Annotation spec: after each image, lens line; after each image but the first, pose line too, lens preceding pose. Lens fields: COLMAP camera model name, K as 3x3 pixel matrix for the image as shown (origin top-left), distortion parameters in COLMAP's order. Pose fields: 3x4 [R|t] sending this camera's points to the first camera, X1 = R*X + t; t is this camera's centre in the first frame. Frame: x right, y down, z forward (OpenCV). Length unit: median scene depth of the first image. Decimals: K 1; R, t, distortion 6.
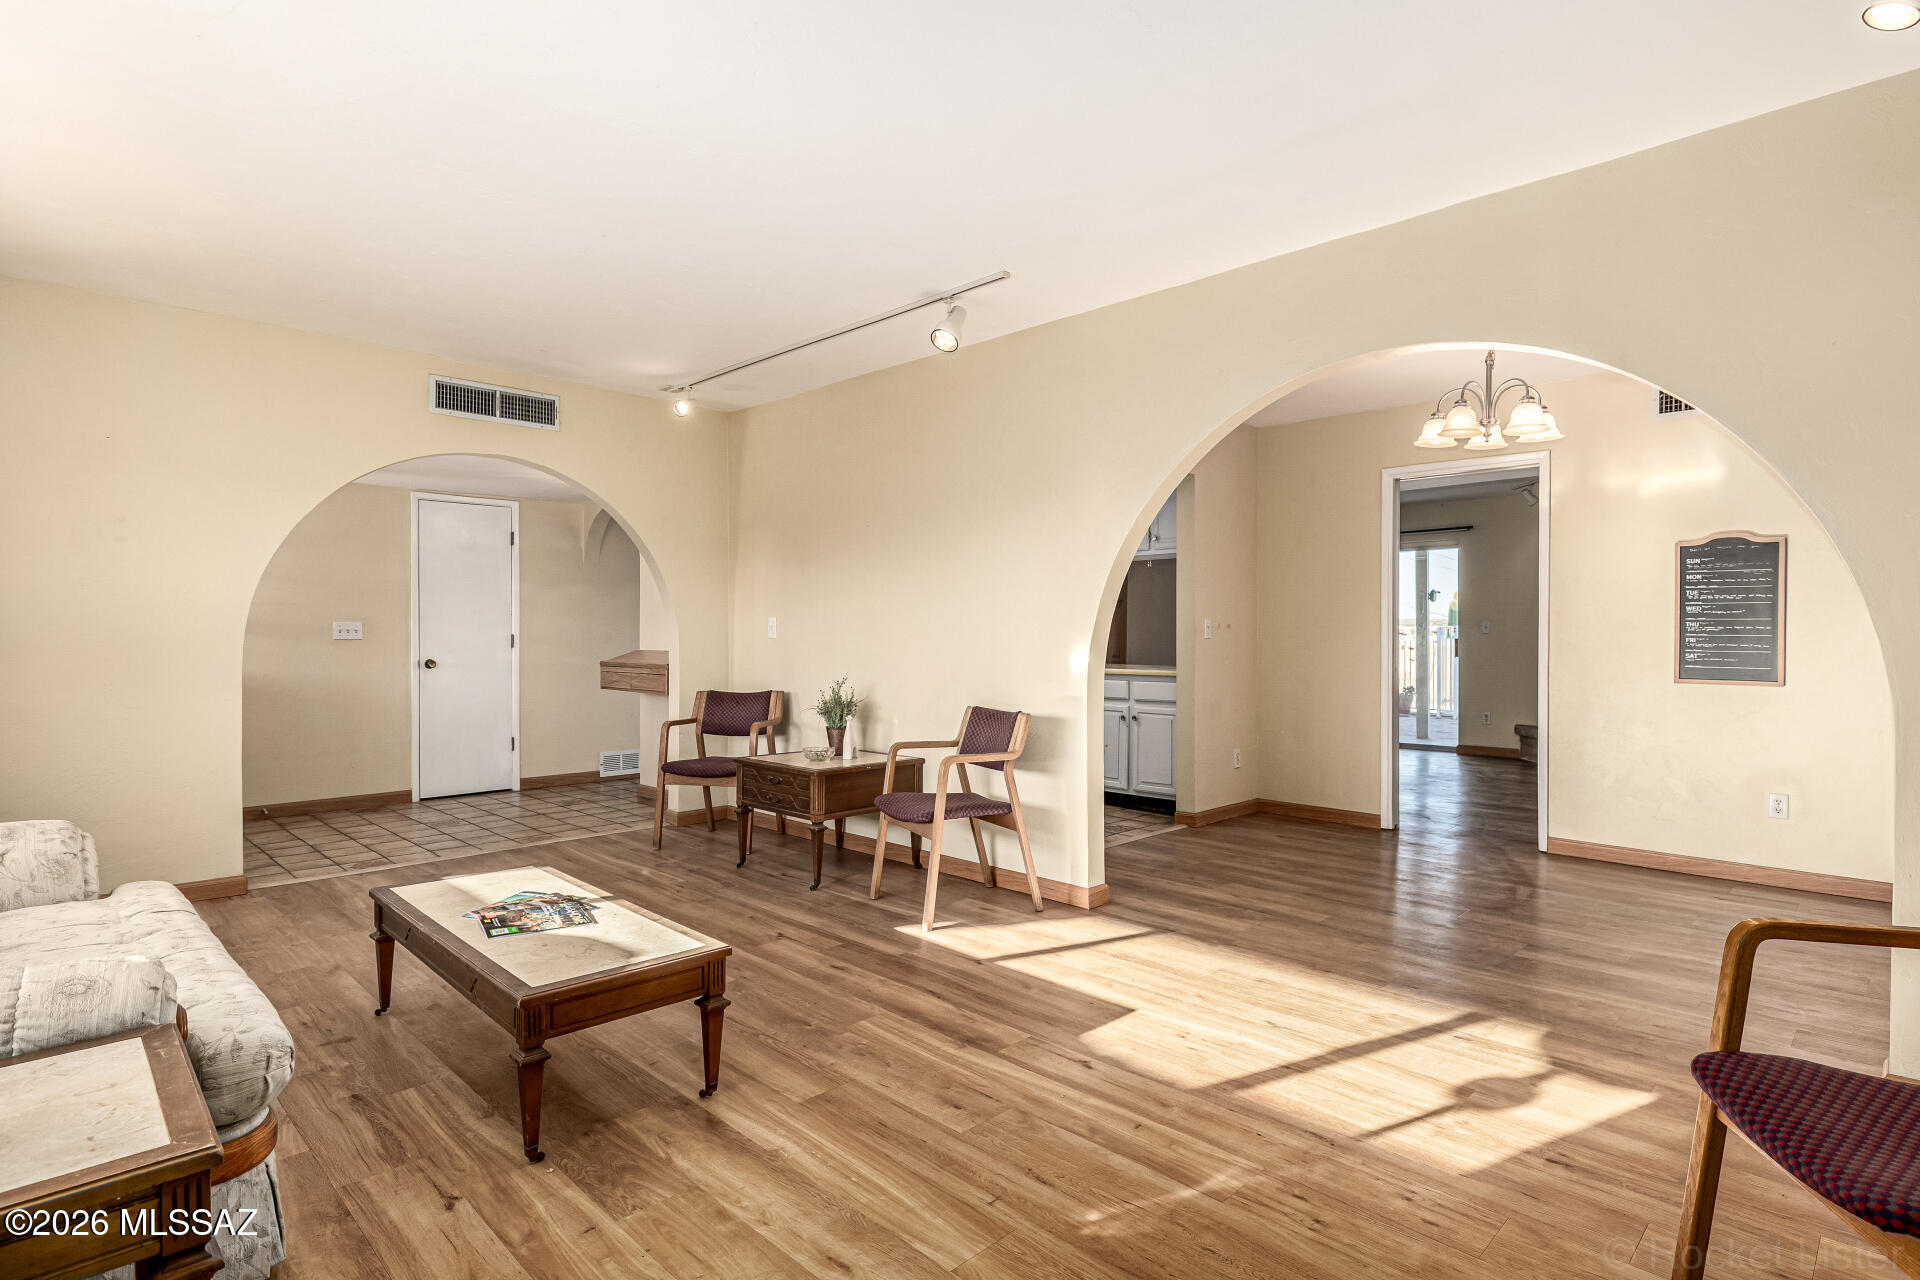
lens RADIAL K [[974.9, 0, 960.4], [0, 974.9, 646.4], [0, 0, 1]] dist [-0.002394, -0.000251]
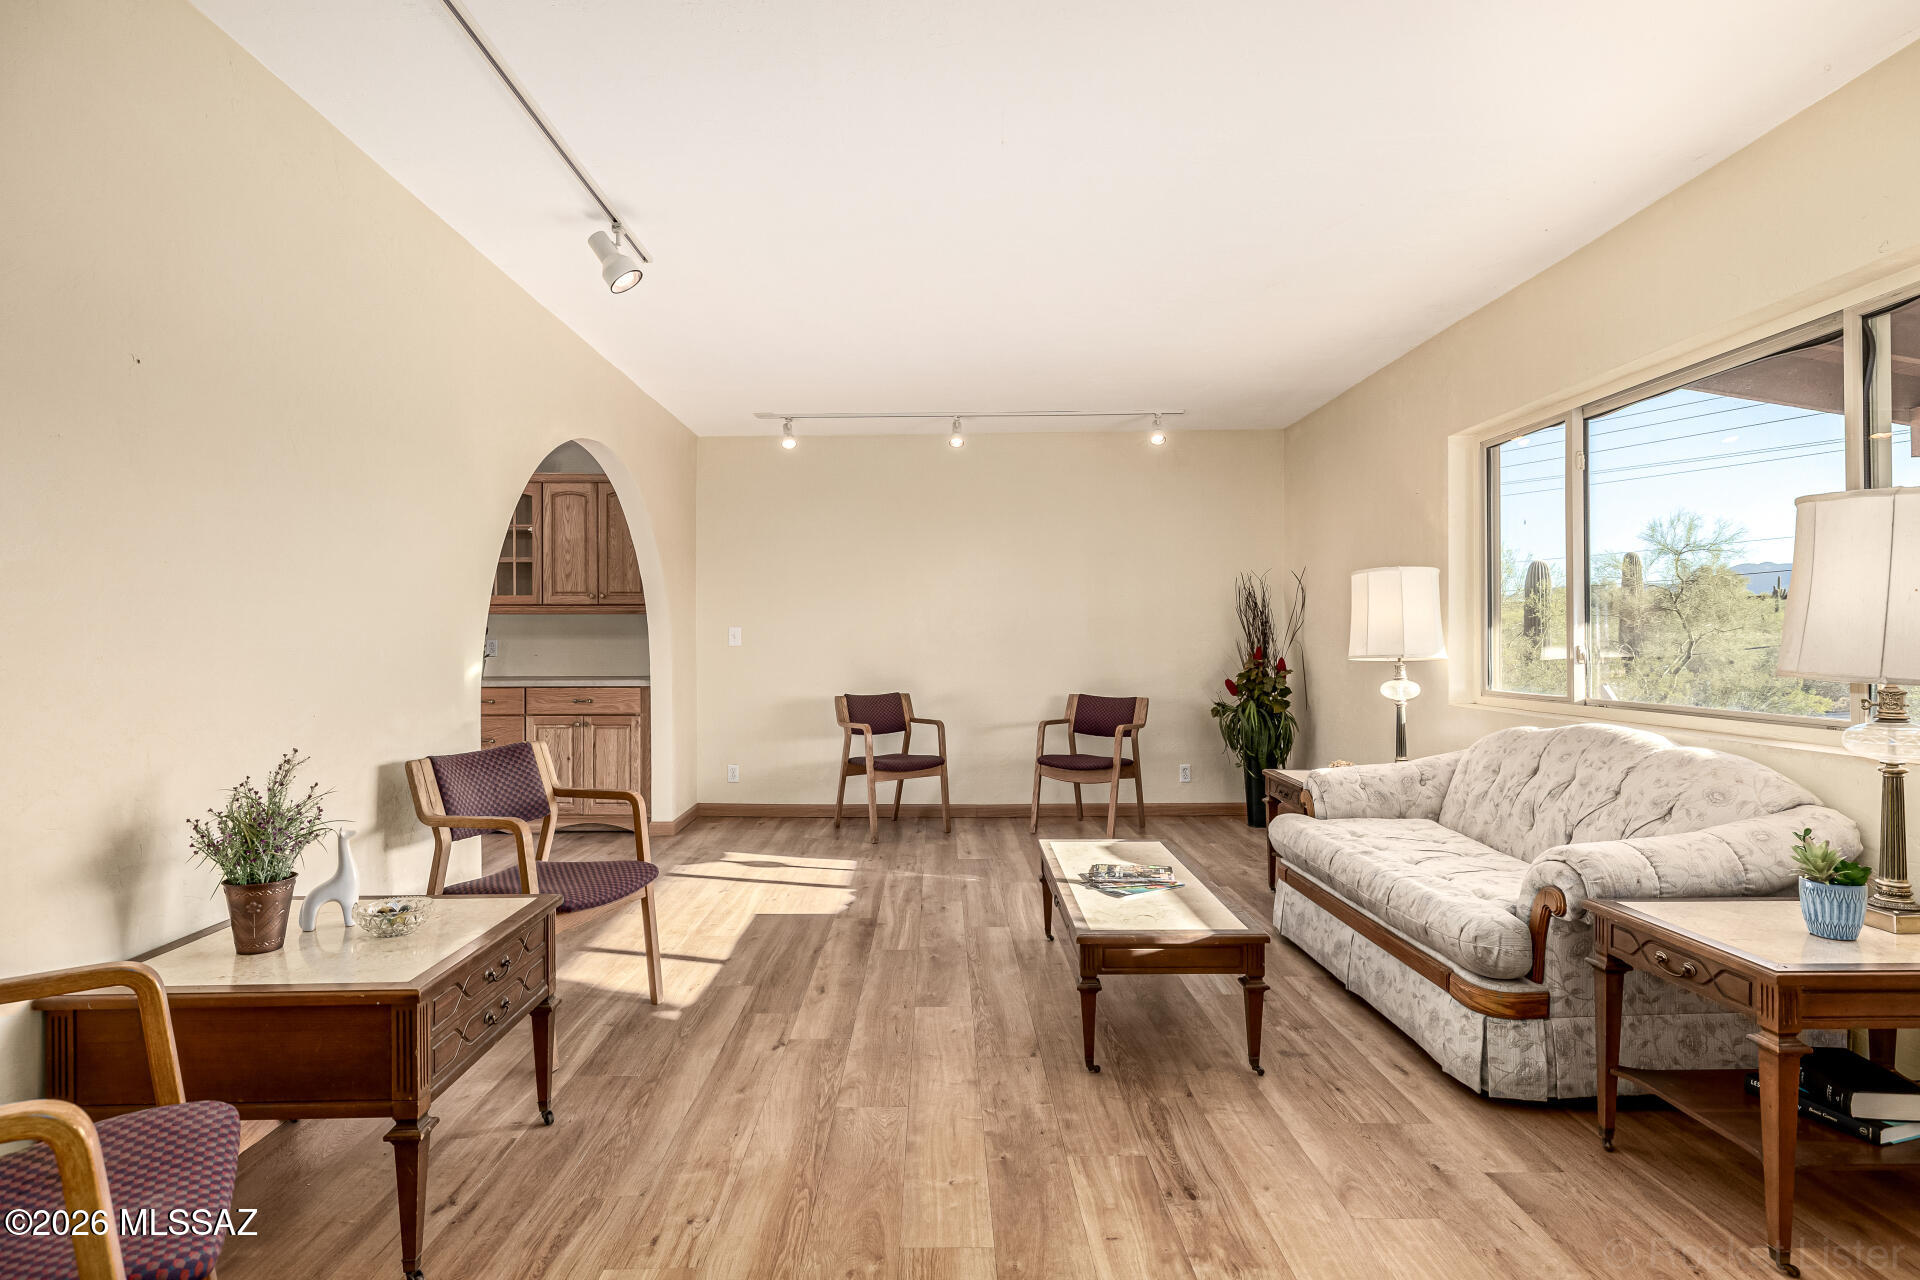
lens RADIAL K [[982.3, 0, 962.0], [0, 982.3, 642.5], [0, 0, 1]] dist [0.003505, 0.000173]
pose [[-0.721446, -0.000099, 0.692471, -0.854900], [0.011735, 0.999855, 0.012369, -0.021779], [-0.692371, 0.017050, -0.721340, 1.524635]]
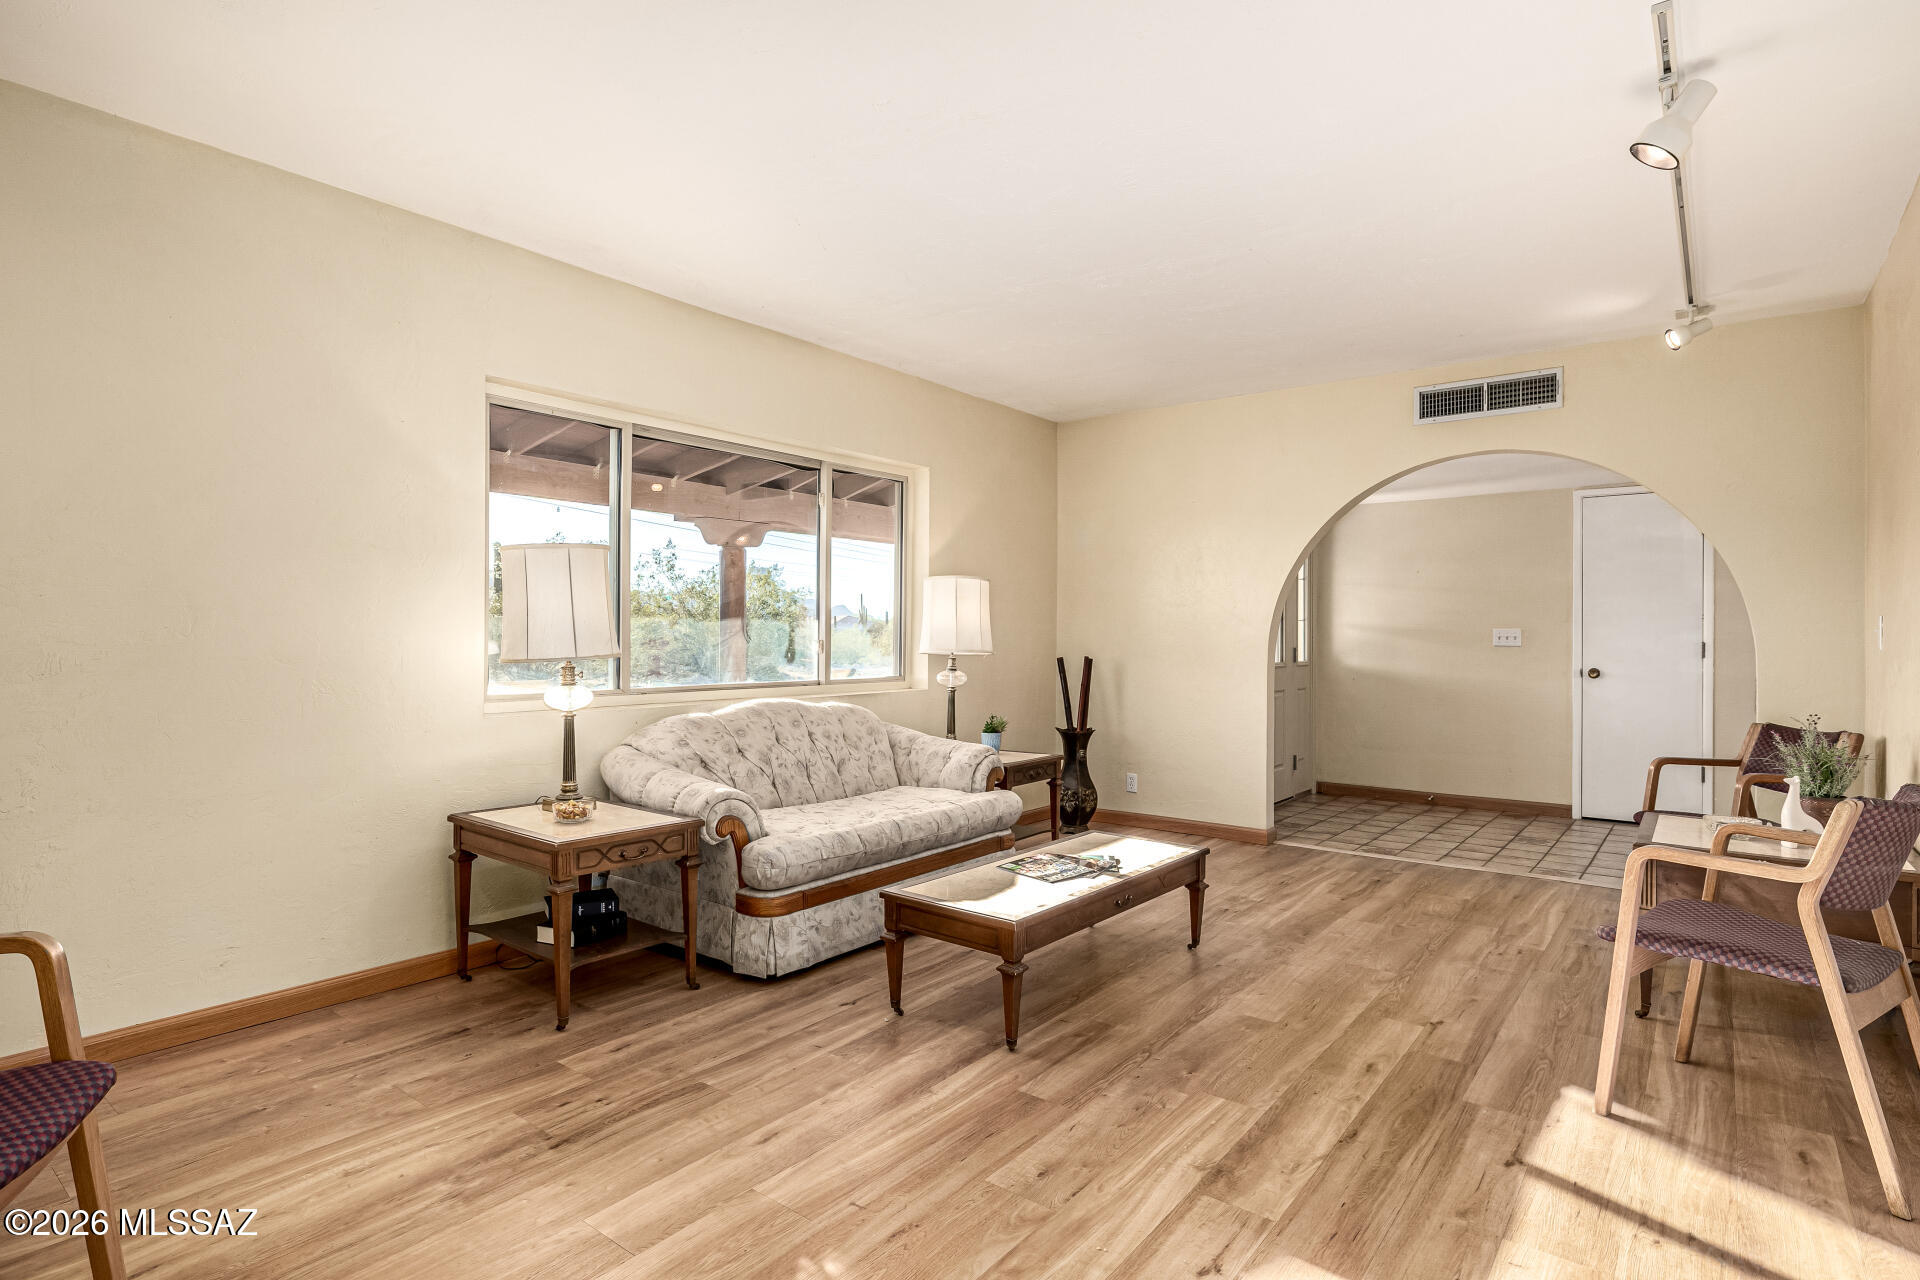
lens RADIAL K [[974.9, 0, 947.9], [0, 974.9, 642.2], [0, 0, 1]] dist [-0.002394, -0.000251]
pose [[0.111389, 0.004379, -0.993767, 0.582288], [-0.016591, 0.999859, 0.002547, -0.006978], [0.993638, 0.016204, 0.111446, 0.545842]]
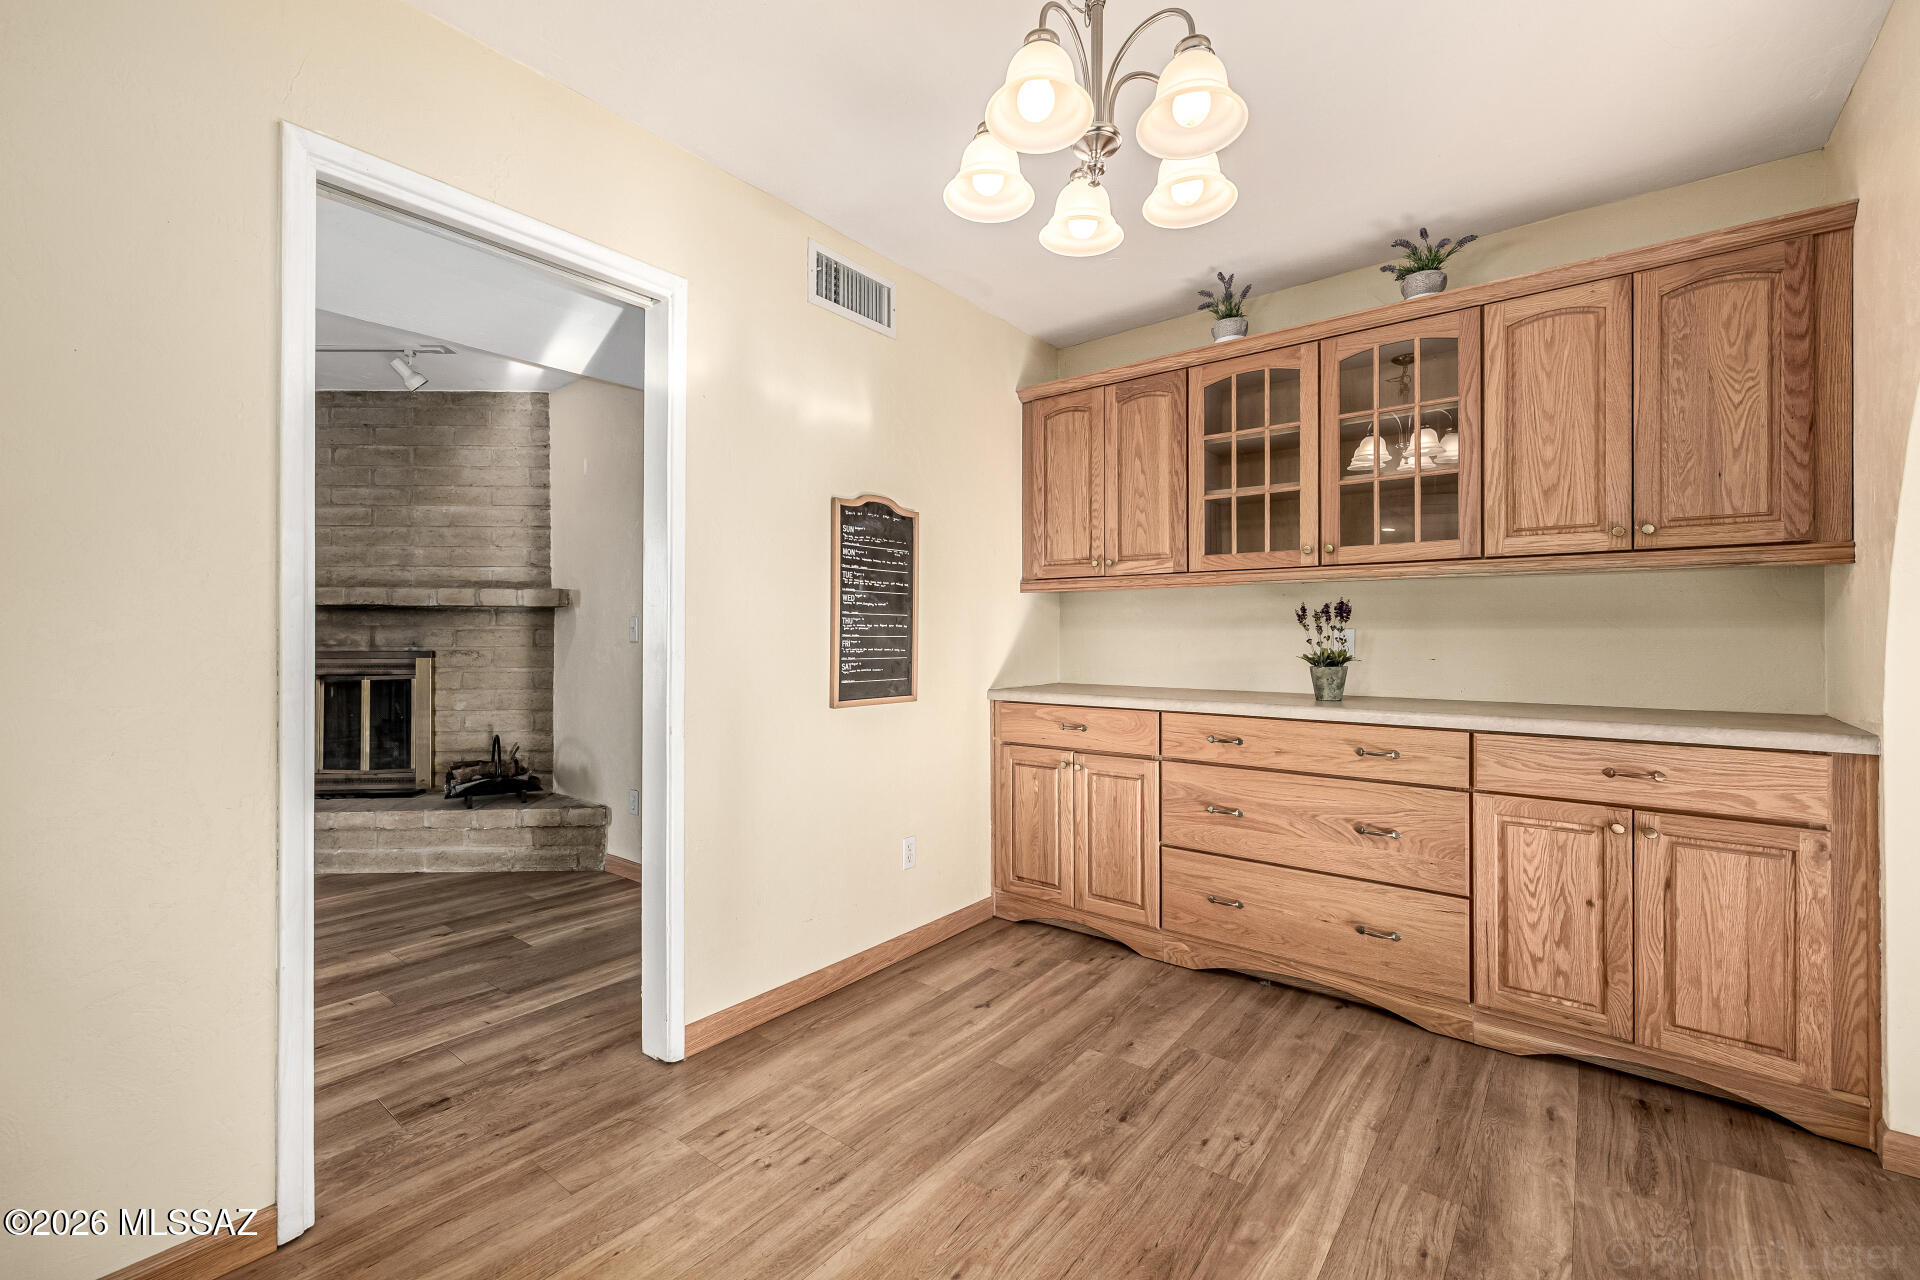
lens RADIAL K [[814.9, 0, 931.0], [0, 814.9, 630.6], [0, 0, 1]] dist [0.000581, -0.000077]
pose [[-0.100809, 0.001512, 0.994905, 0.232656], [0.014675, 0.999892, -0.000032, -0.019838], [-0.994798, 0.014597, -0.100821, 1.326265]]
